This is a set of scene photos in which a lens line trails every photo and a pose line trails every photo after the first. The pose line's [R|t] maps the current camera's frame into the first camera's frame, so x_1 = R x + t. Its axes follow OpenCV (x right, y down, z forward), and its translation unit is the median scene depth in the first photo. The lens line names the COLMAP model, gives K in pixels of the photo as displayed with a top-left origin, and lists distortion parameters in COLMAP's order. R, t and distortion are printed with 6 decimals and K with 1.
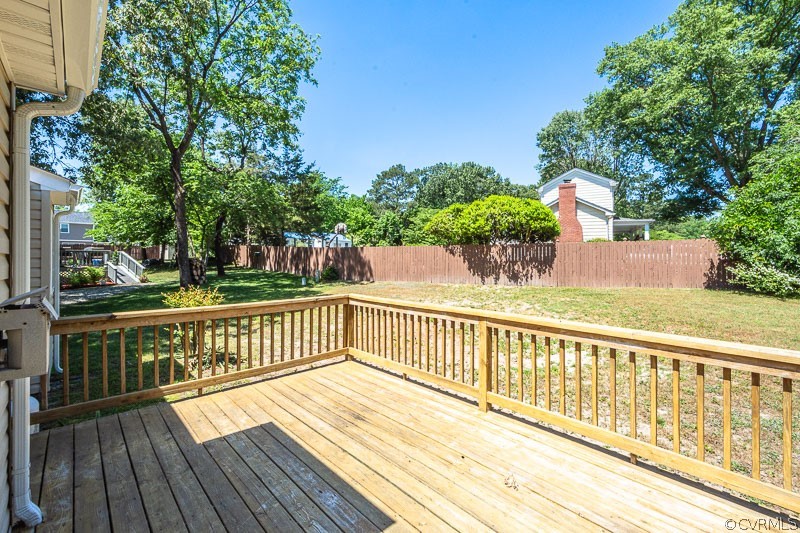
lens RADIAL K [[359.7, 0, 425.2], [0, 359.7, 258.0], [0, 0, 1]] dist [-0.000131, -0.000234]
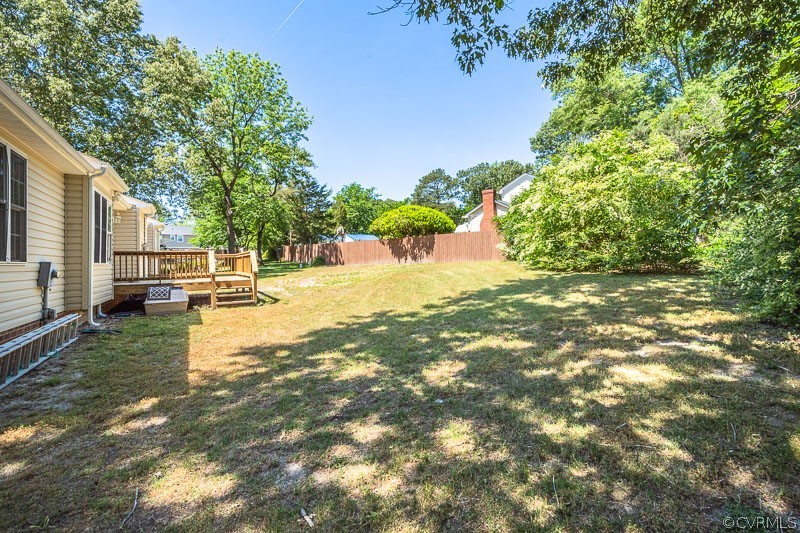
lens RADIAL K [[369.5, 0, 431.9], [0, 369.5, 250.7], [0, 0, 1]] dist [0.008879, -0.000143]
pose [[0.980814, -0.032913, -0.192145, 0.611443], [0.029706, 0.999367, -0.019553, 0.054880], [0.192667, 0.013470, 0.981172, -0.553138]]
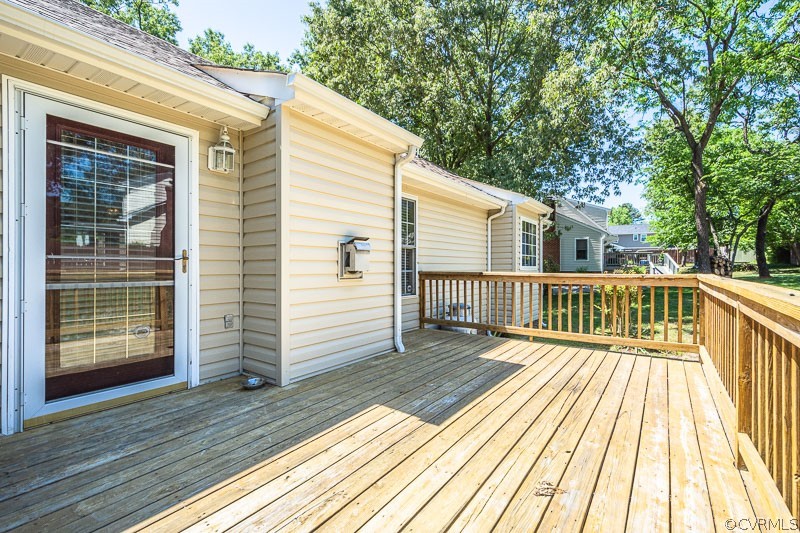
lens RADIAL K [[345.8, 0, 413.5], [0, 345.8, 264.0], [0, 0, 1]] dist [0.012910, 0.000083]
pose [[0.179219, 0.002957, -0.983805, 0.110420], [-0.002873, 0.999993, 0.002482, 0.021746], [0.983805, 0.002382, 0.179226, 0.077410]]
